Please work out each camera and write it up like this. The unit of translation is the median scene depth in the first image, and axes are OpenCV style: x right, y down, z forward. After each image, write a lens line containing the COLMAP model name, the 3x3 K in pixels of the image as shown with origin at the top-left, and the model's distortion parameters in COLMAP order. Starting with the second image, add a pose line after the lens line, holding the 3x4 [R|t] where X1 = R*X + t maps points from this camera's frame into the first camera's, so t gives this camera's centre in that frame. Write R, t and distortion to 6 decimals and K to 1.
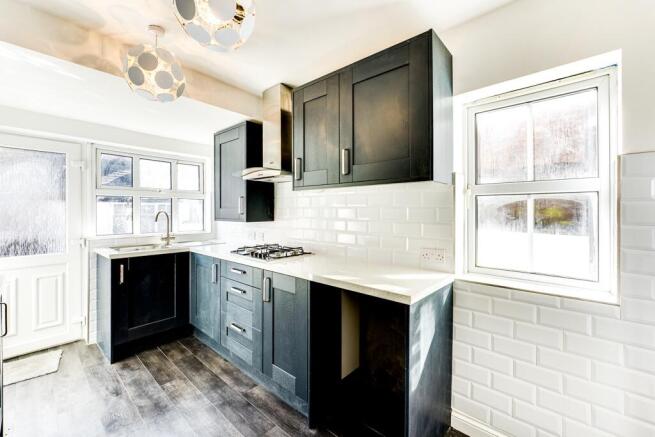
lens RADIAL K [[274.5, 0, 329.7], [0, 274.5, 212.1], [0, 0, 1]] dist [-0.000506, -0.000074]
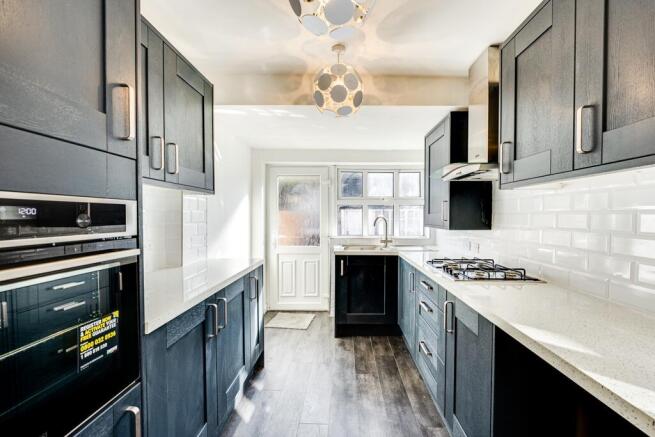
lens RADIAL K [[258.9, 0, 350.9], [0, 258.9, 221.7], [0, 0, 1]] dist [0.013430, -0.000345]
pose [[0.641799, 0.020394, -0.766602, 0.144611], [-0.005442, 0.999742, 0.022040, -0.007107], [0.766854, -0.009974, 0.641745, 0.270672]]
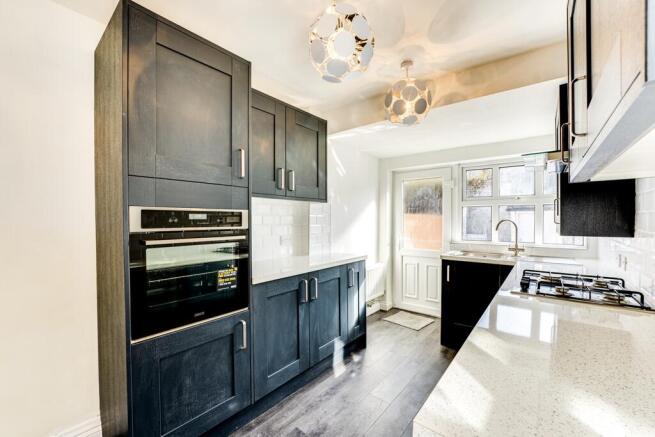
lens RADIAL K [[299.7, 0, 371.5], [0, 299.7, 225.2], [0, 0, 1]] dist [-0.000350, -0.000007]
pose [[0.046246, 0.018353, -0.998761, 0.473011], [-0.003459, 0.999828, 0.018213, -0.002355], [0.998924, 0.002612, 0.046301, 0.575049]]
